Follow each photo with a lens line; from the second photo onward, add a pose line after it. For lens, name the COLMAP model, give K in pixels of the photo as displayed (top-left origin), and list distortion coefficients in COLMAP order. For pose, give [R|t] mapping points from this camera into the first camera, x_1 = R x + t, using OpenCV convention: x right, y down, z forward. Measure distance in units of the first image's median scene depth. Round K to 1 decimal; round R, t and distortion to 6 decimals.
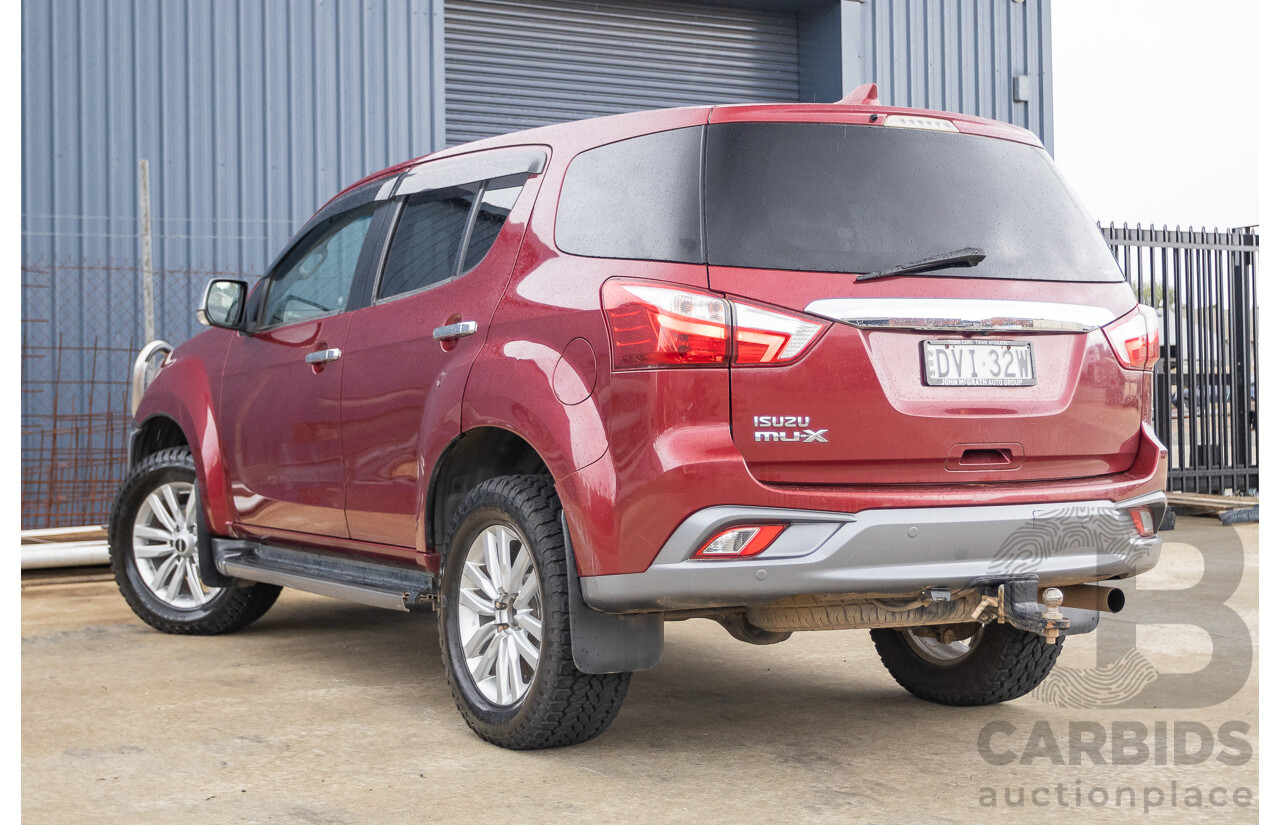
lens RADIAL K [[1886.1, 0, 604.0], [0, 1886.1, 412.8], [0, 0, 1]] dist [-0.001585, -0.002492]
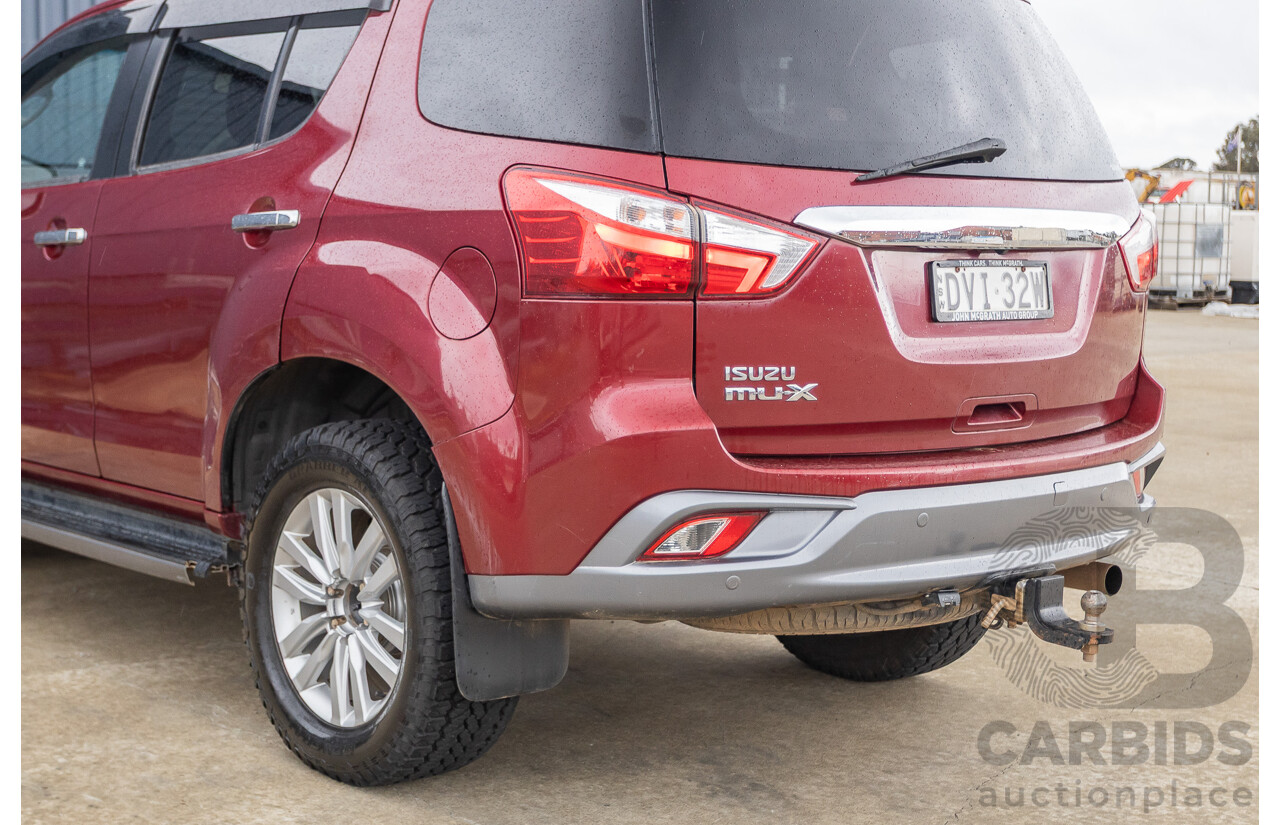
lens RADIAL K [[1886.1, 0, 604.0], [0, 1886.1, 412.8], [0, 0, 1]] dist [-0.001585, -0.002492]
pose [[0.983448, 0.002121, 0.181176, -0.092419], [-0.018769, 0.995745, 0.090225, -0.042236], [-0.180214, -0.092132, 0.979303, 0.269893]]
